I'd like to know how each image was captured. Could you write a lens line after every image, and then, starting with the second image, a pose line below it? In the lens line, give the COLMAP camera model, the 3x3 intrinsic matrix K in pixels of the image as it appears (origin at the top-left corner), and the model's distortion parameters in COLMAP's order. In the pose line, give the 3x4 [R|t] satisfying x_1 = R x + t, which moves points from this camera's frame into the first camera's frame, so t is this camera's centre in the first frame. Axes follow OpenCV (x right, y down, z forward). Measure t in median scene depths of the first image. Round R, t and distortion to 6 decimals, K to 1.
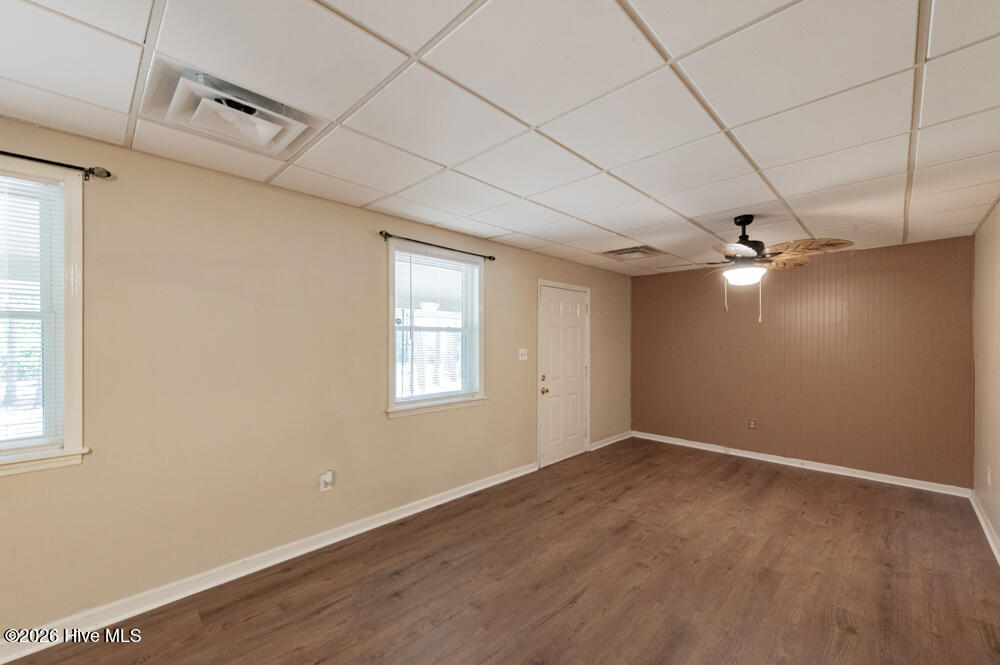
lens RADIAL K [[404.7, 0, 498.7], [0, 404.7, 337.8], [0, 0, 1]] dist [0.007263, -0.000055]
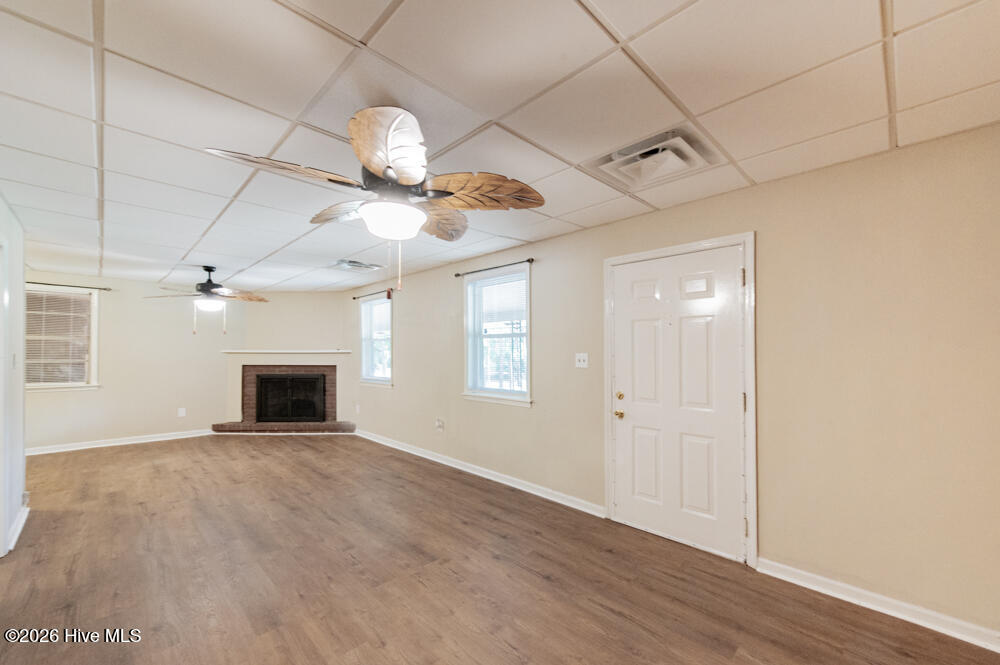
lens RADIAL K [[407.3, 0, 518.0], [0, 407.3, 347.9], [0, 0, 1]] dist [0.010528, 0.000021]
pose [[-0.003926, -0.004986, -0.999980, 1.159728], [0.009592, 0.999941, -0.005024, 0.025870], [0.999946, -0.009611, -0.003877, 1.172299]]
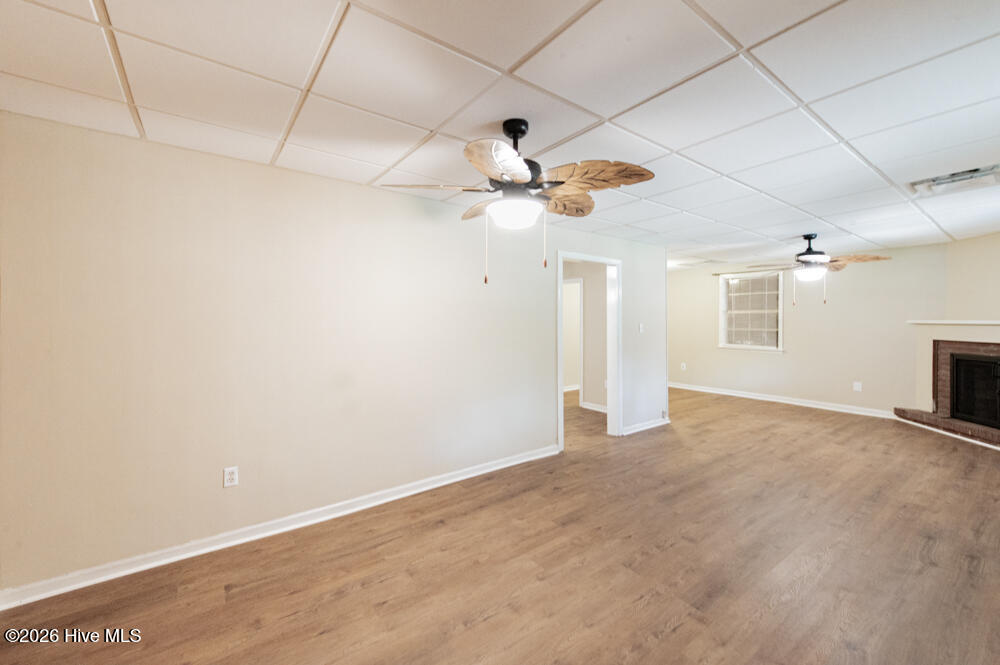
lens RADIAL K [[388.8, 0, 474.6], [0, 388.8, 319.8], [0, 0, 1]] dist [-0.001861, -0.000430]
pose [[-0.979304, 0.003832, 0.202360, 0.536255], [0.001050, 0.999903, -0.013854, 0.029990], [-0.202394, -0.013355, -0.979213, 1.631950]]
